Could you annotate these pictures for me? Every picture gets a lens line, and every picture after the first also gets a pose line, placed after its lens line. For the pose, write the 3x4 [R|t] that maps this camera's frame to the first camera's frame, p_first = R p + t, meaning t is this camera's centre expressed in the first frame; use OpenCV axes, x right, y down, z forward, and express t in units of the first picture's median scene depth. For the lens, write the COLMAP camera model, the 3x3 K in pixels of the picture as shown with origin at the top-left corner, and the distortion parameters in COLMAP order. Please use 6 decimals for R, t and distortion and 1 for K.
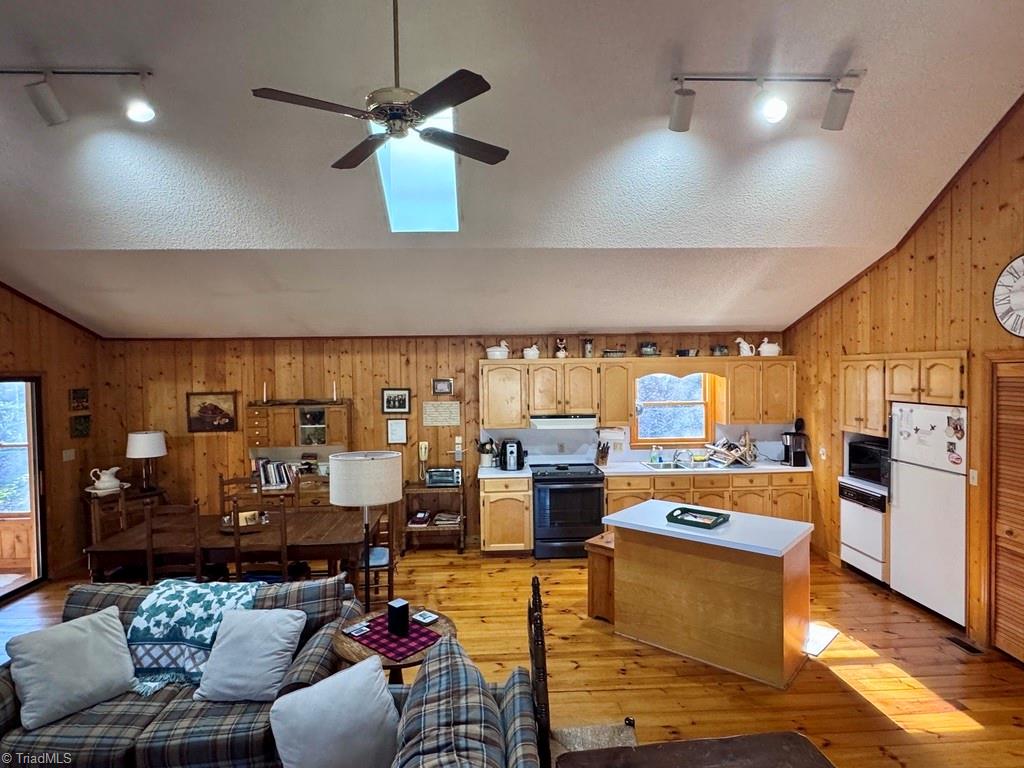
lens RADIAL K [[569.9, 0, 510.4], [0, 569.9, 385.1], [0, 0, 1]] dist [0.000305, -0.001679]
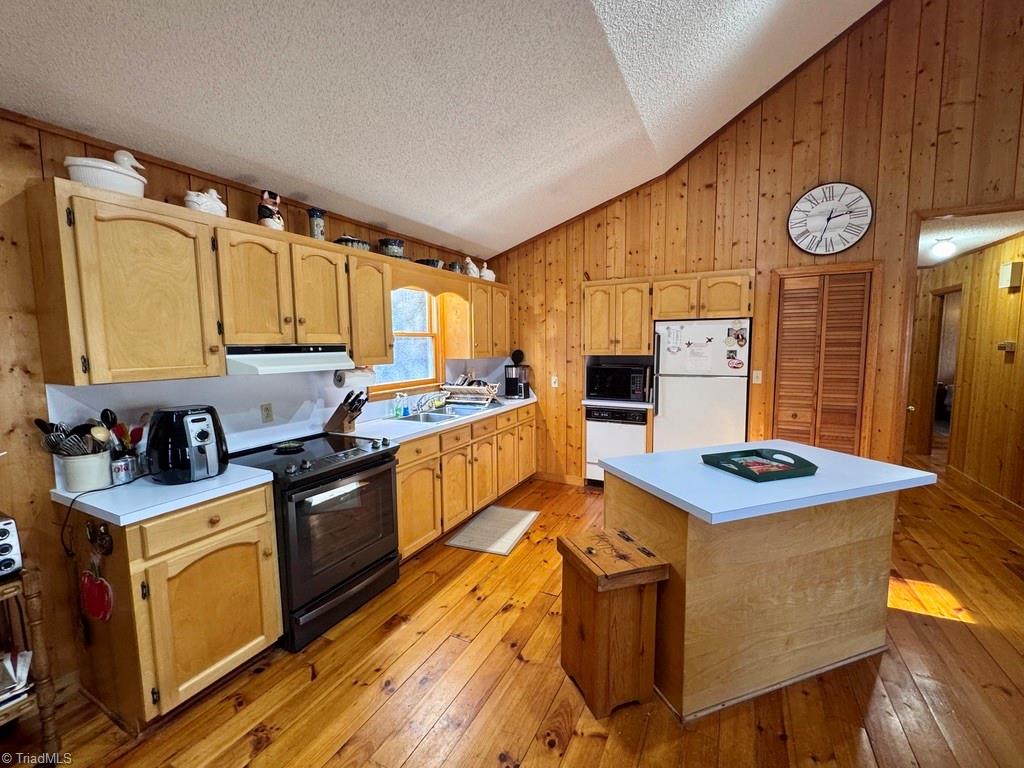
lens RADIAL K [[434.0, 0, 510.2], [0, 434.0, 384.1], [0, 0, 1]] dist [-0.004591, 0.000625]
pose [[0.500146, -0.073905, 0.862782, -0.156300], [0.025636, 0.997178, 0.070556, 0.068295], [-0.865562, -0.013170, 0.500629, 0.680714]]
